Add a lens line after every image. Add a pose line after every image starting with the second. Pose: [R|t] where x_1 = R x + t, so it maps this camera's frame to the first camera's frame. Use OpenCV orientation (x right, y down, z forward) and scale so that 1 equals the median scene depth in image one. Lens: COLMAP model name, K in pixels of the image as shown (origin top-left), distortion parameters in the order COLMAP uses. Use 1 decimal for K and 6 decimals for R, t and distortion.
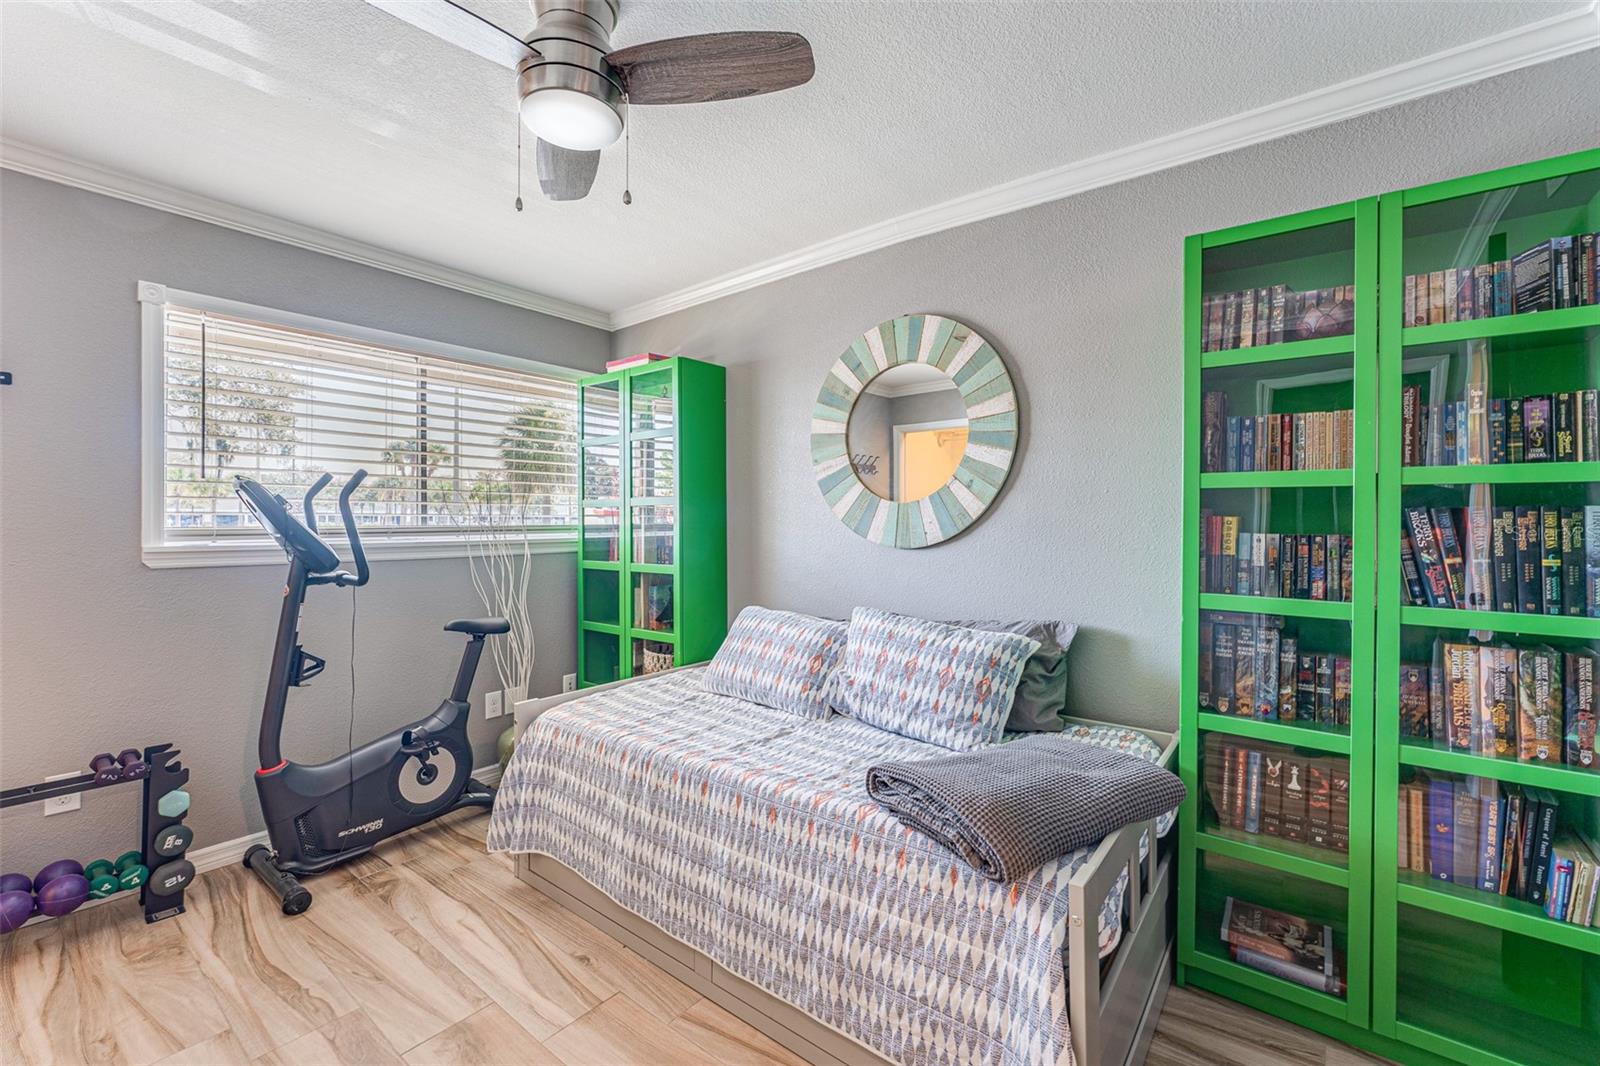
lens RADIAL K [[671.3, 0, 790.8], [0, 671.3, 509.5], [0, 0, 1]] dist [-0.000327, -0.000082]
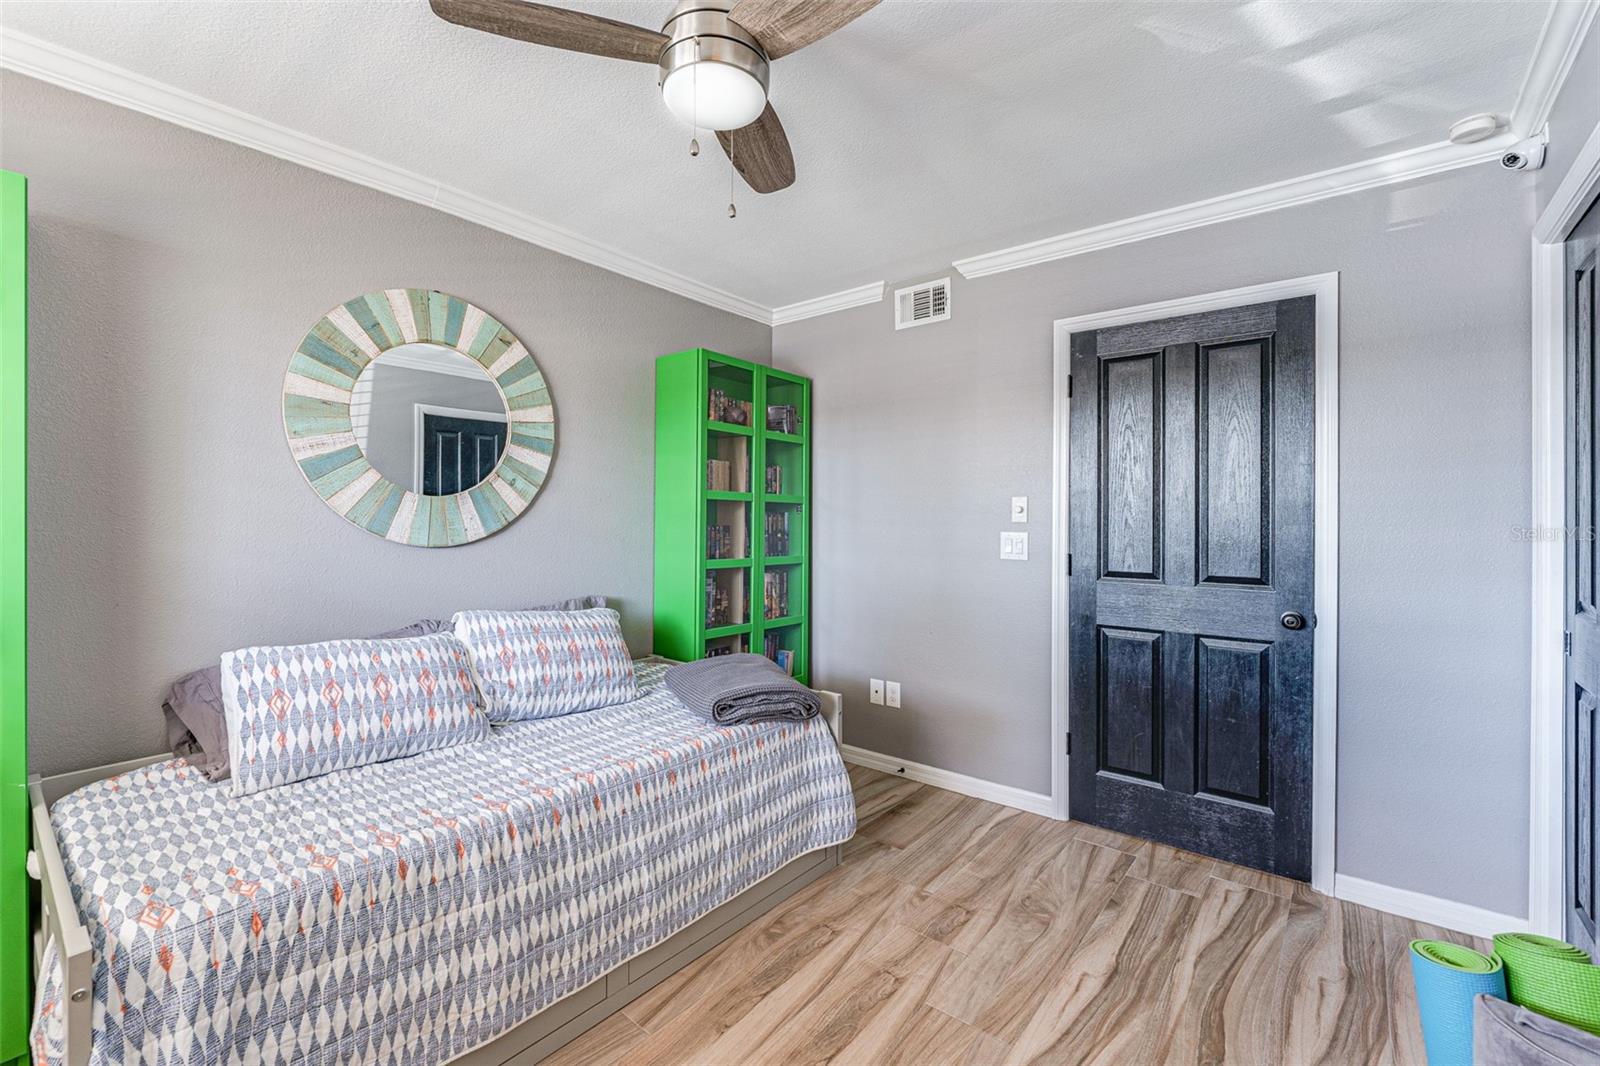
lens RADIAL K [[681.5, 0, 774.3], [0, 681.5, 522.8], [0, 0, 1]] dist [-0.000874, -0.000061]
pose [[0.032220, -0.000607, 0.999481, -0.919312], [-0.014936, 0.999888, 0.001089, 0.020624], [-0.999369, -0.014963, 0.032208, 0.635258]]
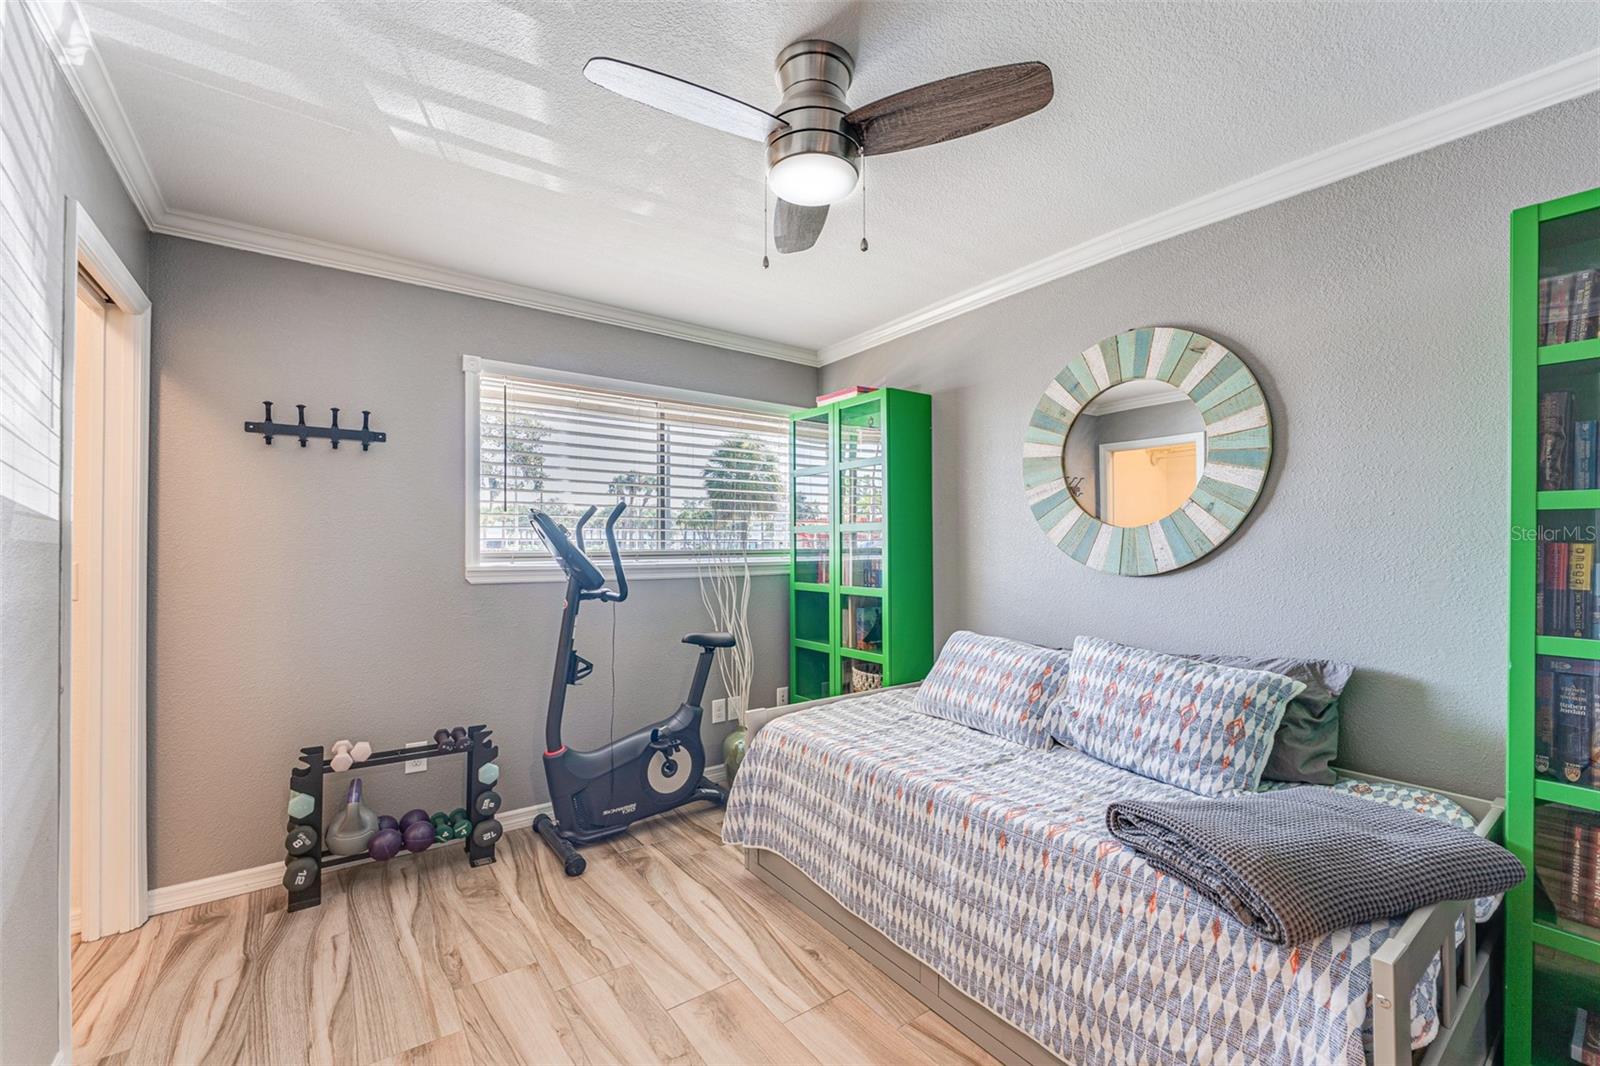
lens RADIAL K [[656.2, 0, 795.8], [0, 656.2, 531.9], [0, 0, 1]] dist [-0.000718, 0.000022]
pose [[0.964372, -0.003936, -0.264520, -0.050603], [0.003381, 0.999991, -0.002553, -0.004104], [0.264528, 0.001568, 0.964377, -0.022784]]
